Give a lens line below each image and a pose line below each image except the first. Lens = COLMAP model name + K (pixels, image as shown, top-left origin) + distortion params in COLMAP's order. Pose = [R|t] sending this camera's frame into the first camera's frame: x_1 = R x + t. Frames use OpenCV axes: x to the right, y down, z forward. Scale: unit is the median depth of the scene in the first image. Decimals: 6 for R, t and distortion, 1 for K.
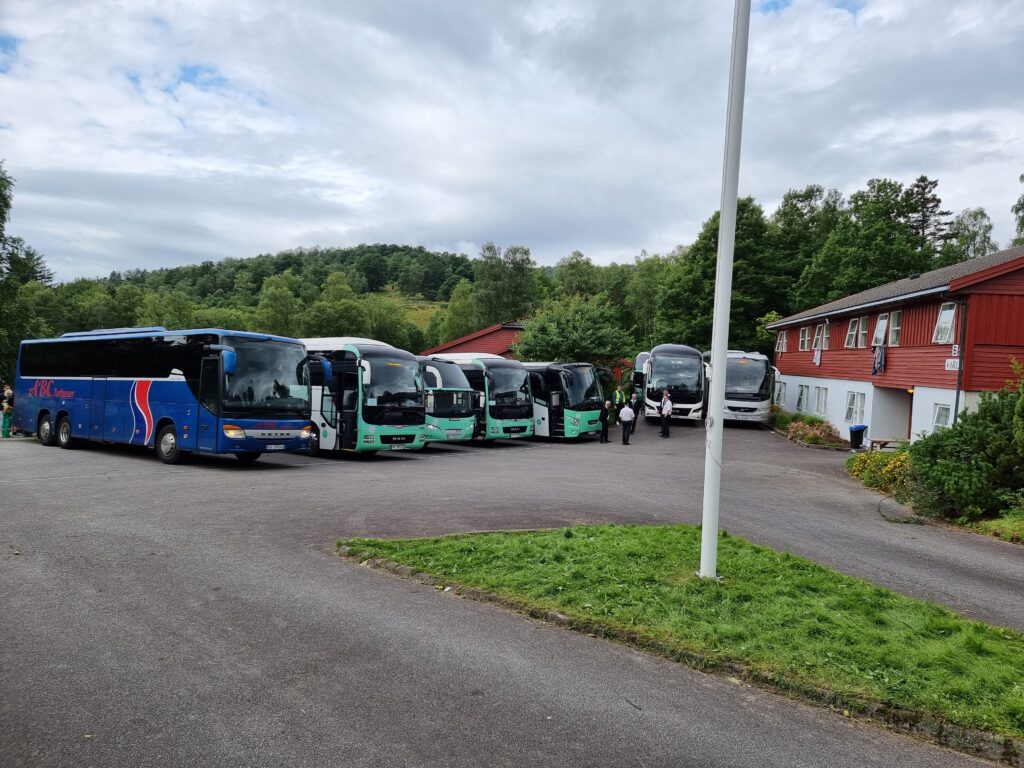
lens RADIAL K [[716.2, 0, 512.0], [0, 716.2, 384.0], [0, 0, 1]] dist [0.000859, 0.000279]
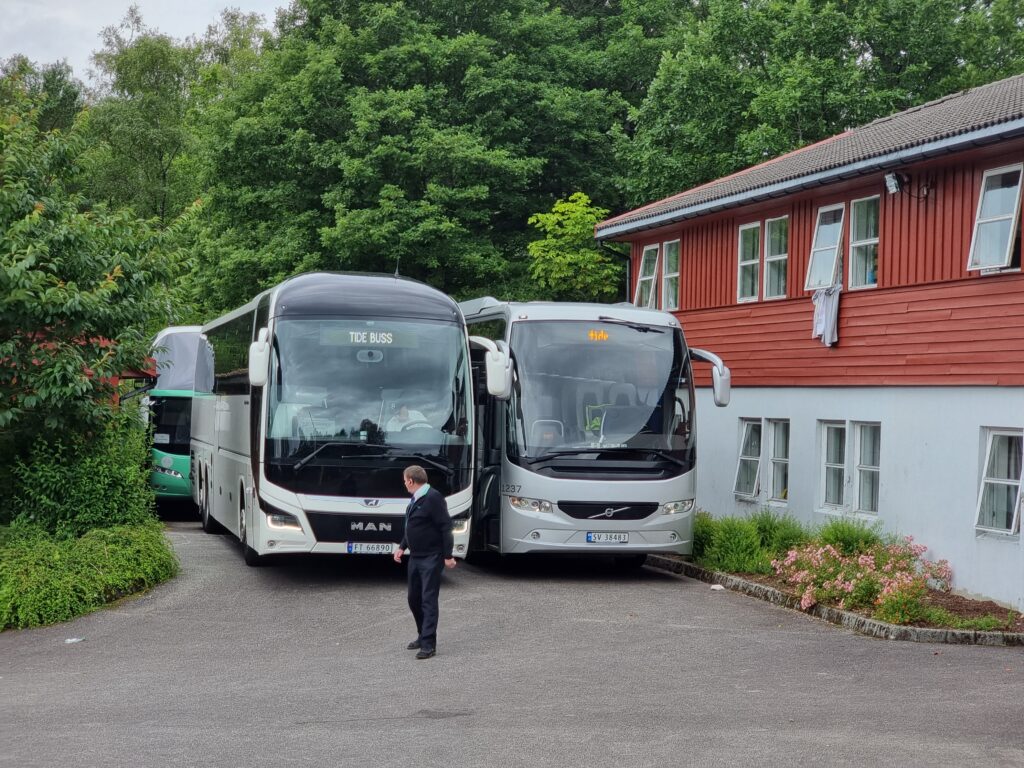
lens RADIAL K [[2132.6, 0, 512.0], [0, 2132.6, 384.0], [0, 0, 1]] dist [-0.002309, 0.066676]
pose [[0.929737, -0.021749, 0.367583, -0.004537], [0.034163, 0.999043, -0.027299, 0.005947], [-0.366637, 0.037939, 0.929590, 0.175450]]
